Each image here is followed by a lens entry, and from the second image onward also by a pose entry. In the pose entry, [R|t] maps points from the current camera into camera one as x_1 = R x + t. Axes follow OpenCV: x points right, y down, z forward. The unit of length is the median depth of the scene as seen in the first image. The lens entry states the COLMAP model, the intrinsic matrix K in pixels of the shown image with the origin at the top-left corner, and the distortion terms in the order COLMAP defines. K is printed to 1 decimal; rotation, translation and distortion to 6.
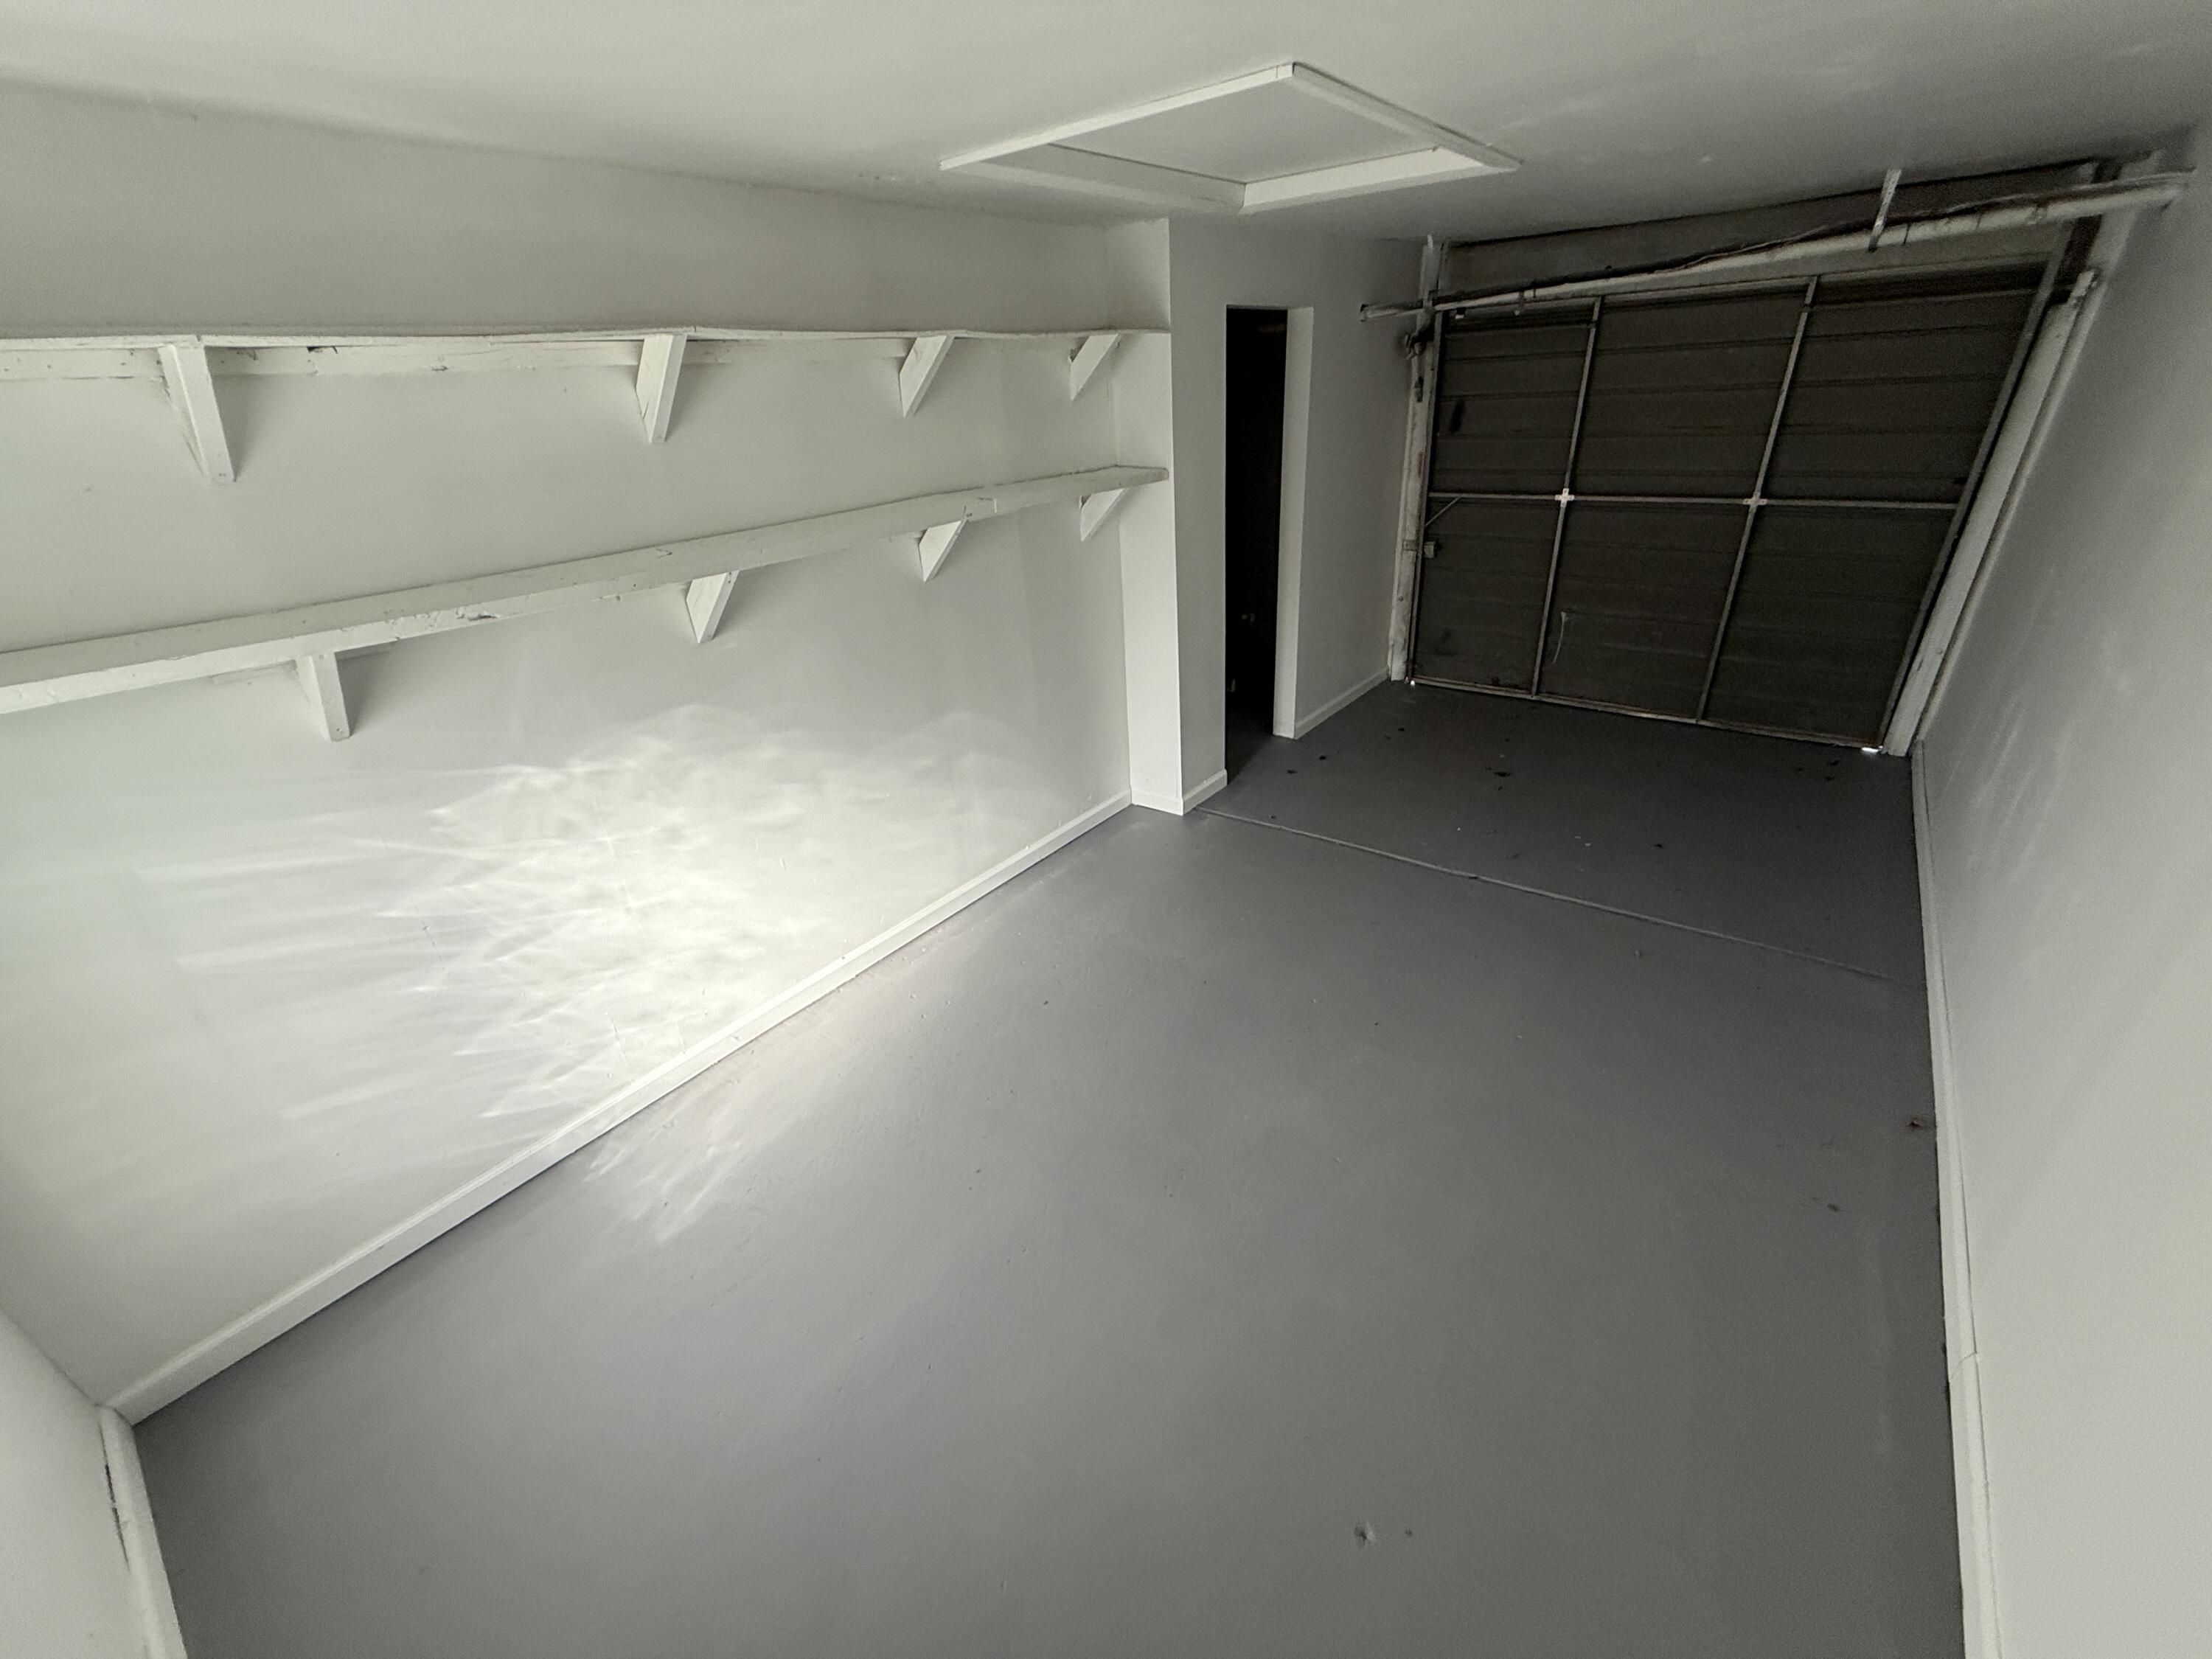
lens RADIAL K [[881.6, 0, 1103.9], [0, 881.6, 828.4], [0, 0, 1]] dist [-0.001467, 0.000265]
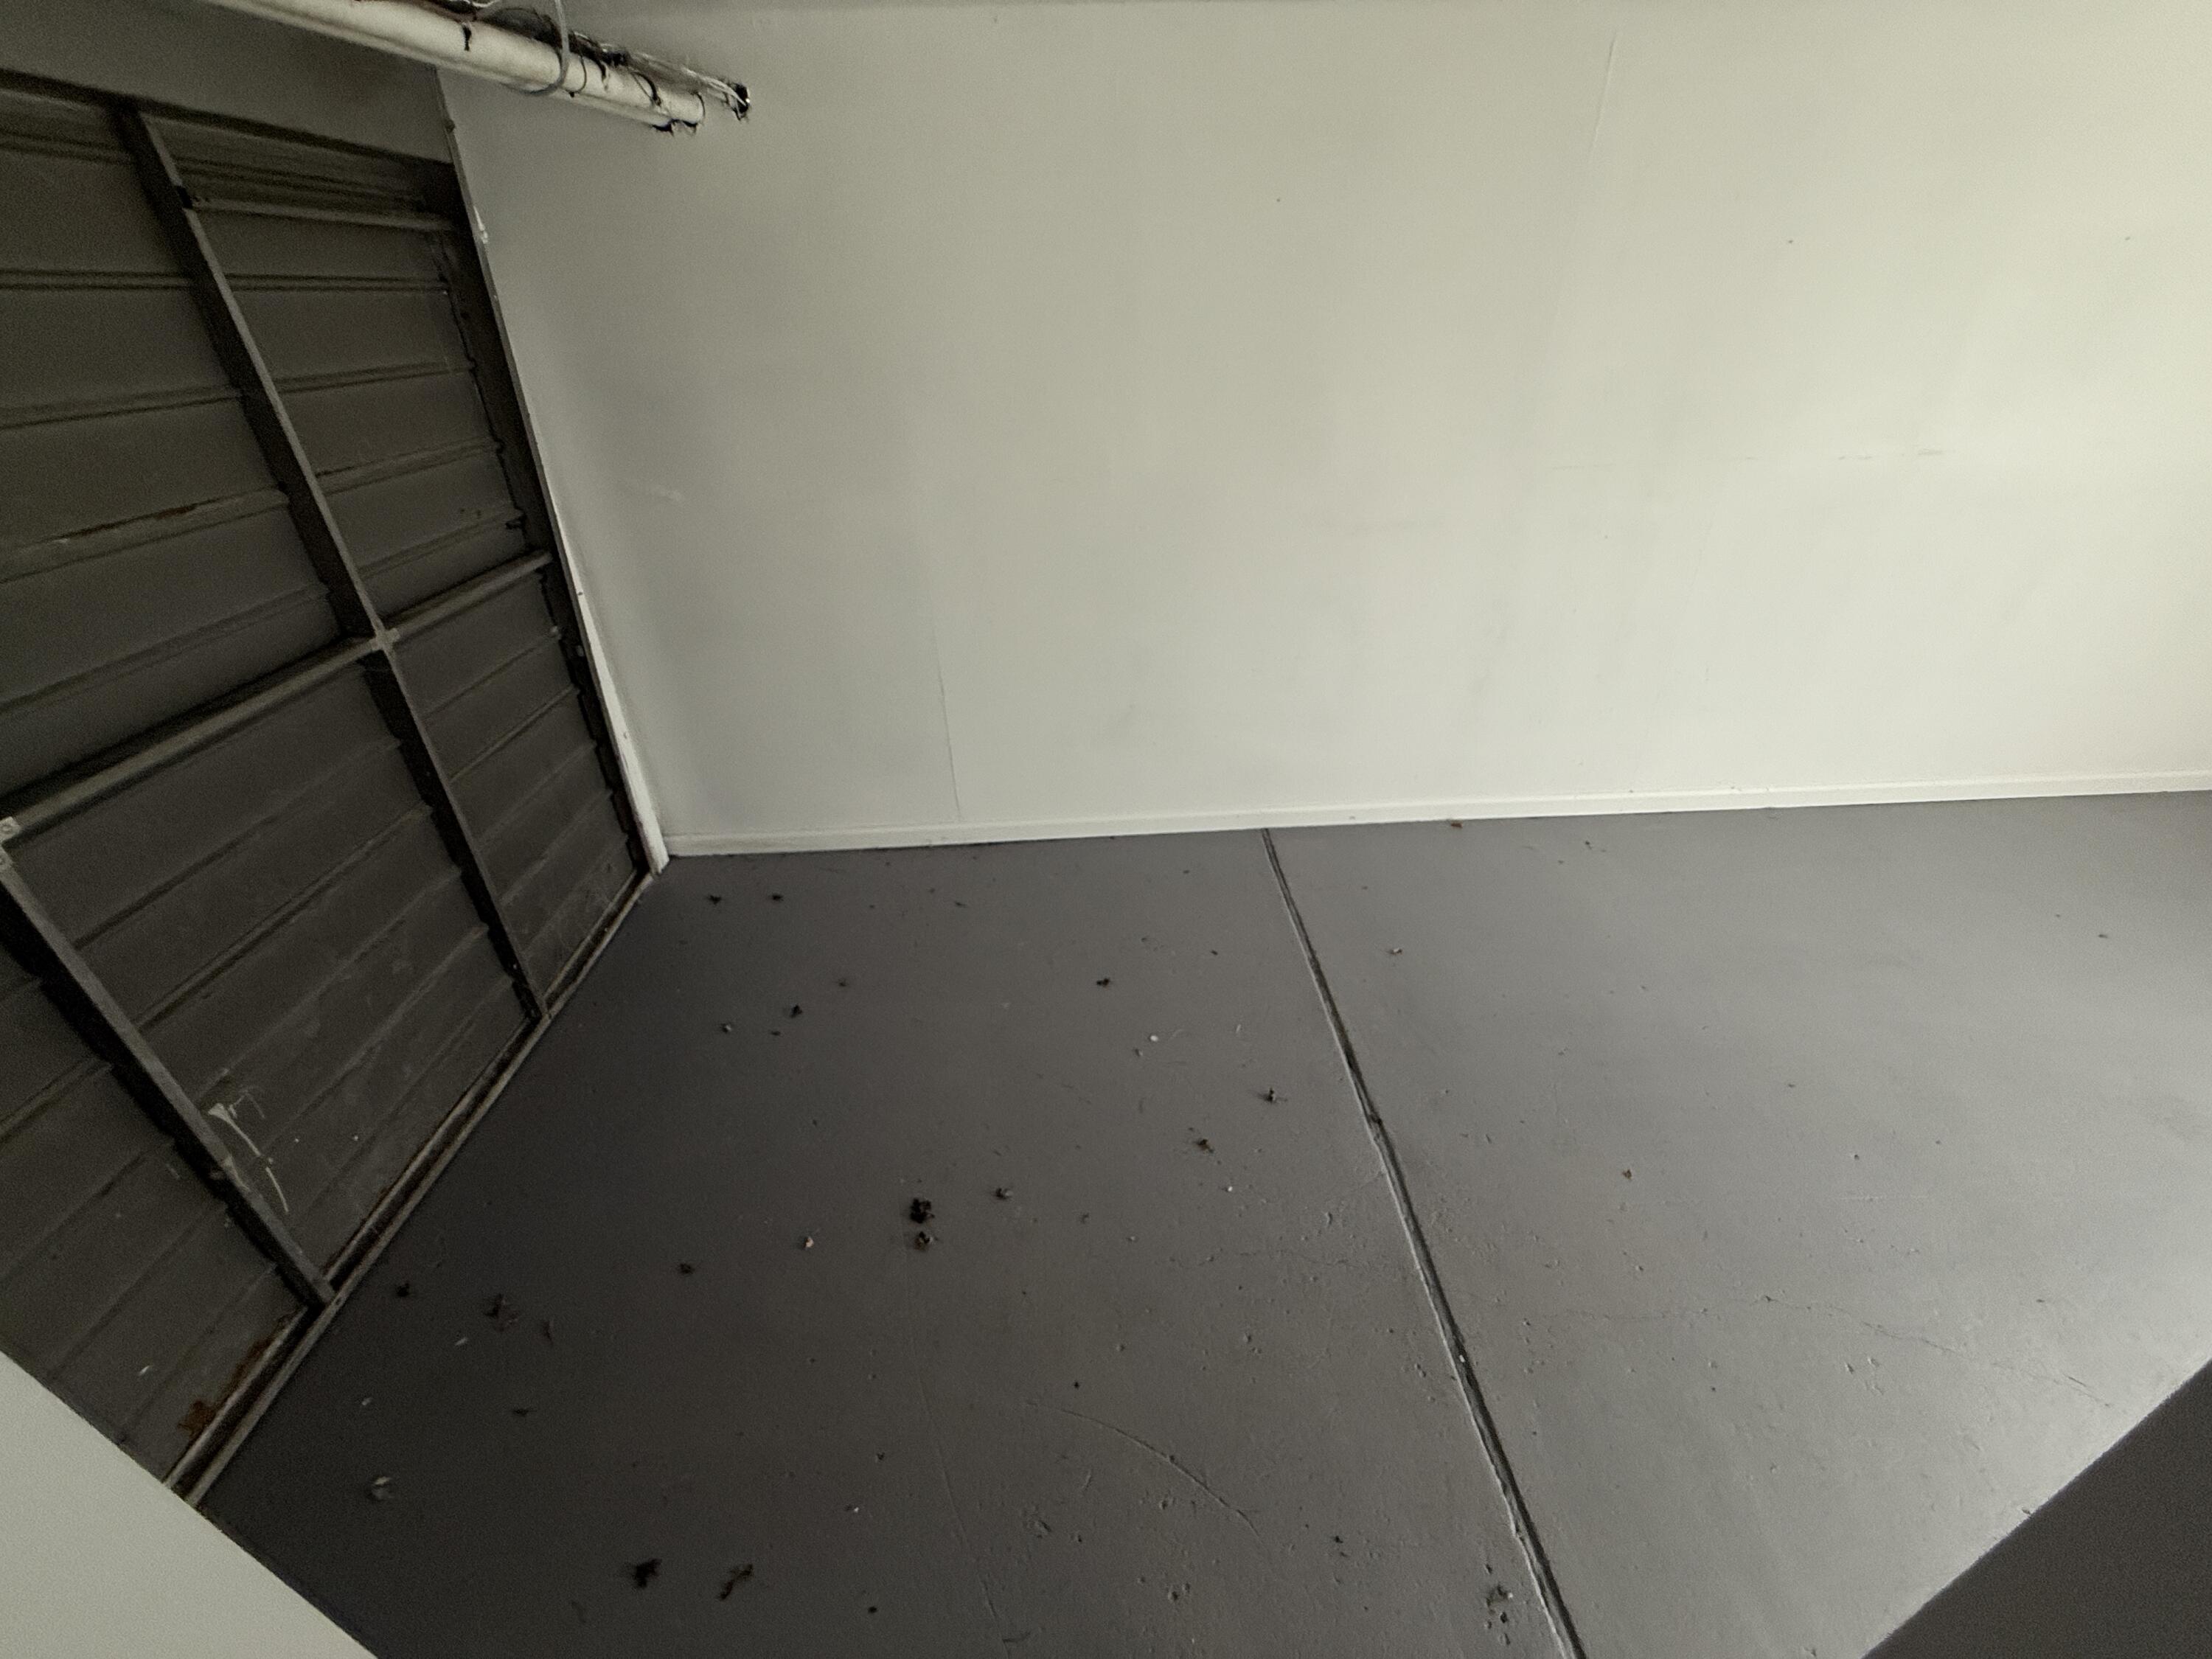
lens RADIAL K [[881.6, 0, 1101.0], [0, 881.6, 825.3], [0, 0, 1]] dist [-0.001467, 0.000265]
pose [[-0.628795, -0.331106, 0.703552, 0.250338], [0.409250, 0.628422, 0.661513, -0.794435], [-0.661158, 0.703885, -0.259644, 1.619046]]
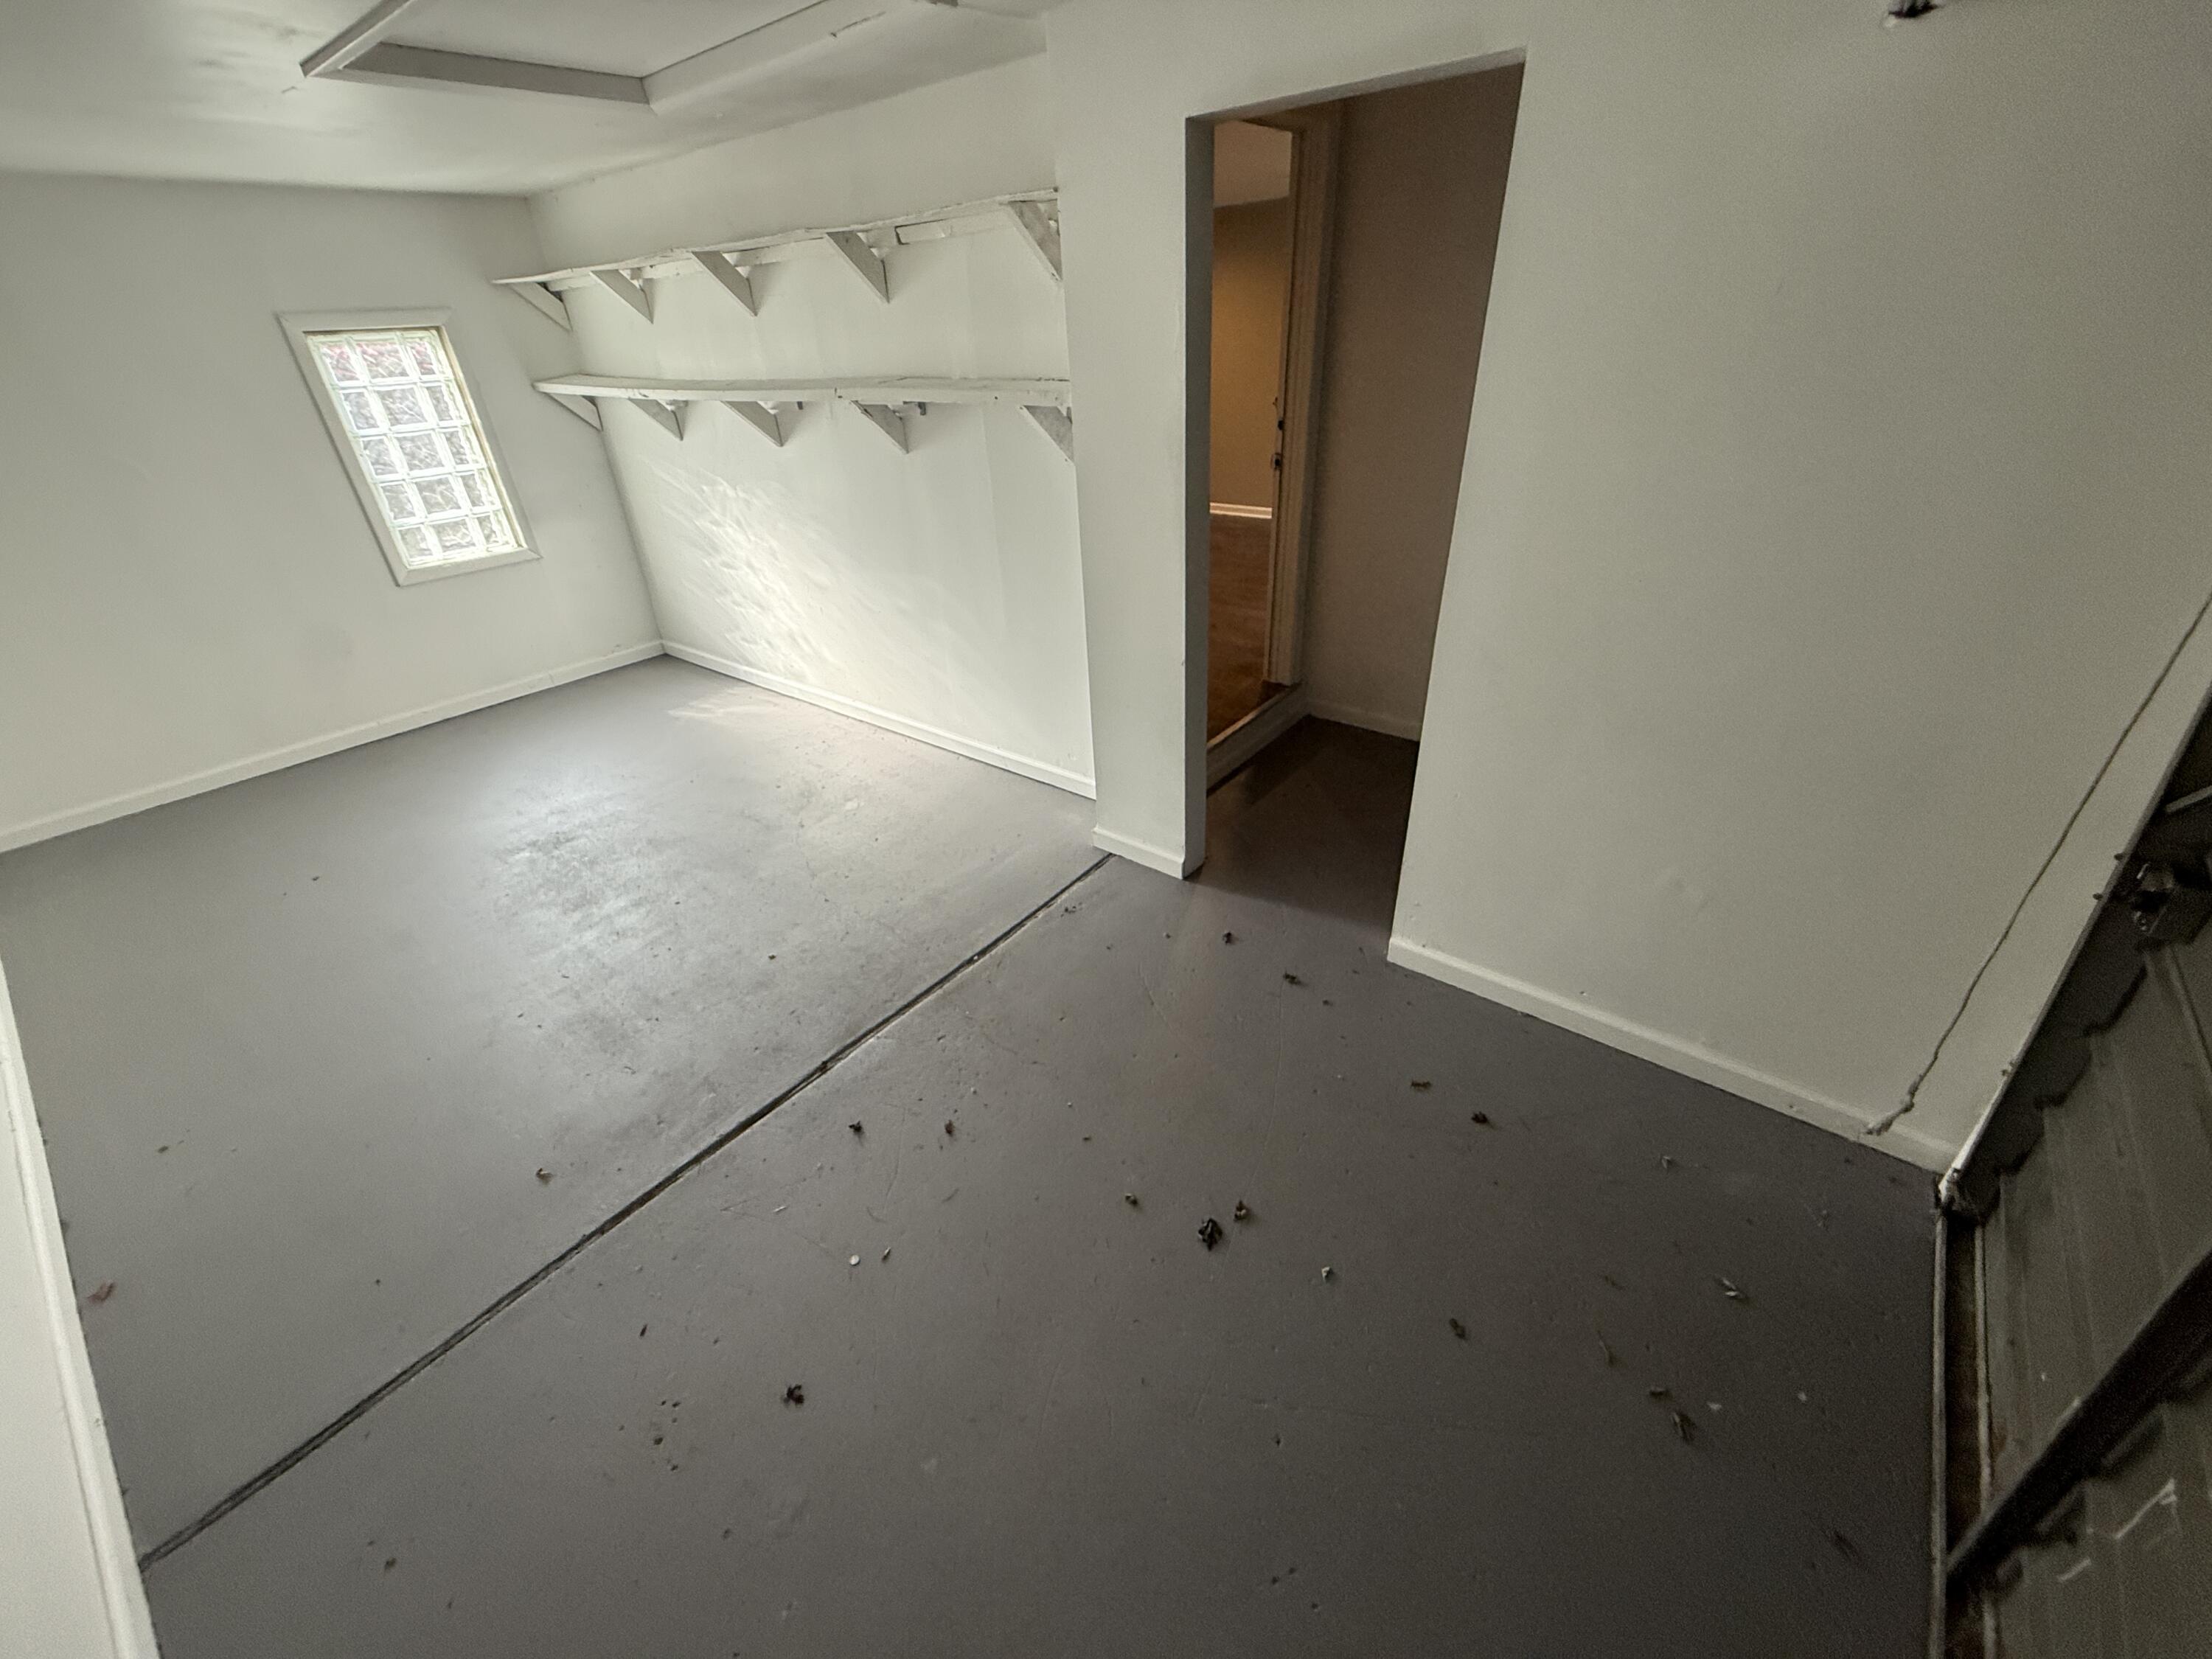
lens RADIAL K [[881.6, 0, 1107.7], [0, 881.6, 830.2], [0, 0, 1]] dist [-0.001467, 0.000265]
pose [[-0.002403, 0.554169, -0.832401, 1.252674], [-0.412880, 0.757590, 0.505556, -0.728180], [0.910782, 0.344896, 0.226985, 1.391813]]
